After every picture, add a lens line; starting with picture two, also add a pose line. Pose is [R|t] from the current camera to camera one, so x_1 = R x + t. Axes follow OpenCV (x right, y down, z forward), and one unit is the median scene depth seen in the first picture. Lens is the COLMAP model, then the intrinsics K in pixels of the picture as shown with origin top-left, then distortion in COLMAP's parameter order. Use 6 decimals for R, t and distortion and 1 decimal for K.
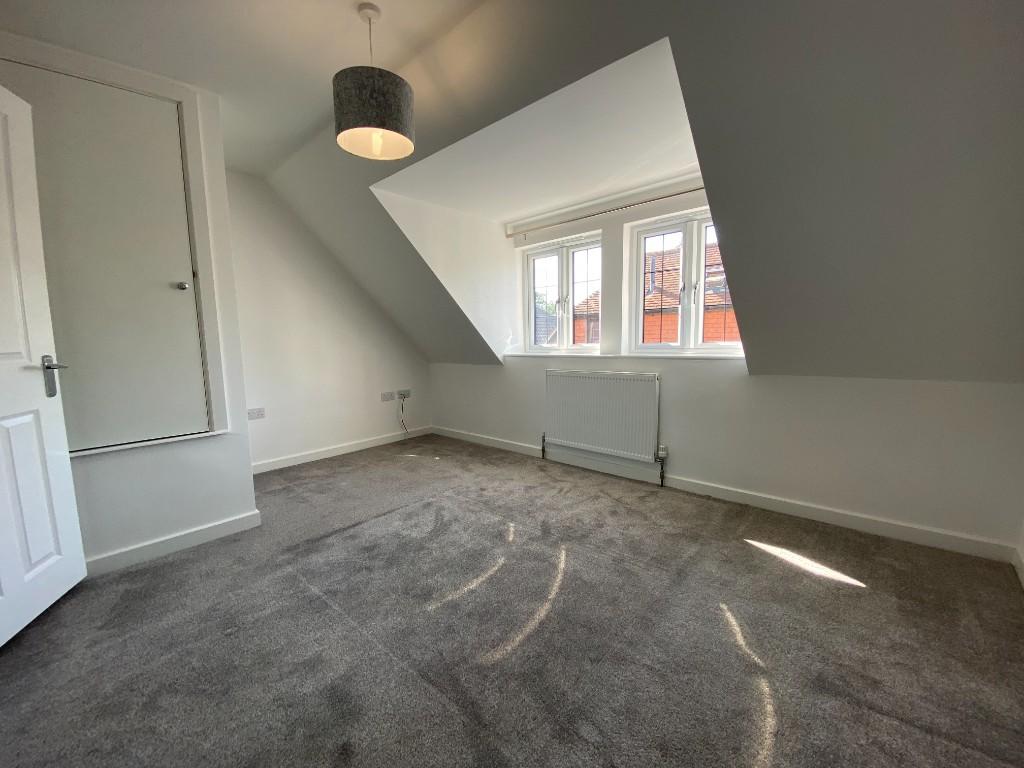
lens RADIAL K [[424.8, 0, 501.9], [0, 424.8, 385.3], [0, 0, 1]] dist [0.035654, -0.003027]
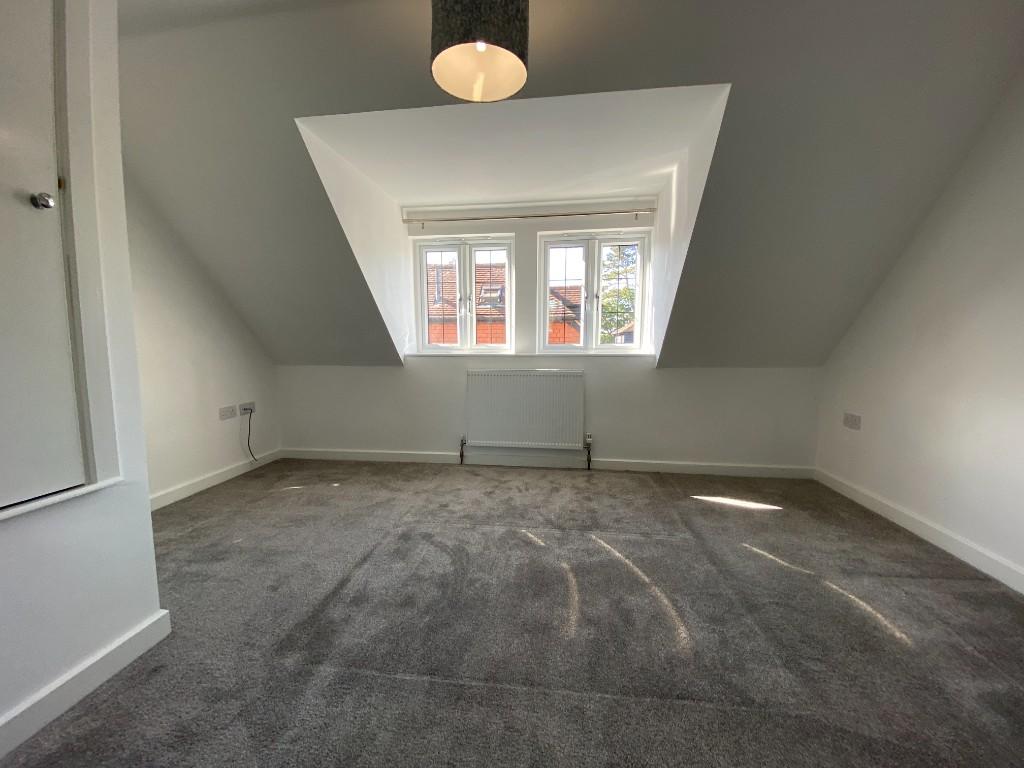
lens RADIAL K [[424.8, 0, 516.2], [0, 424.8, 381.4], [0, 0, 1]] dist [0.035654, -0.003027]
pose [[0.812988, -0.031176, 0.581445, -0.422554], [0.047760, 0.998771, -0.013226, 0.009710], [-0.580318, 0.038523, 0.813478, 0.192447]]
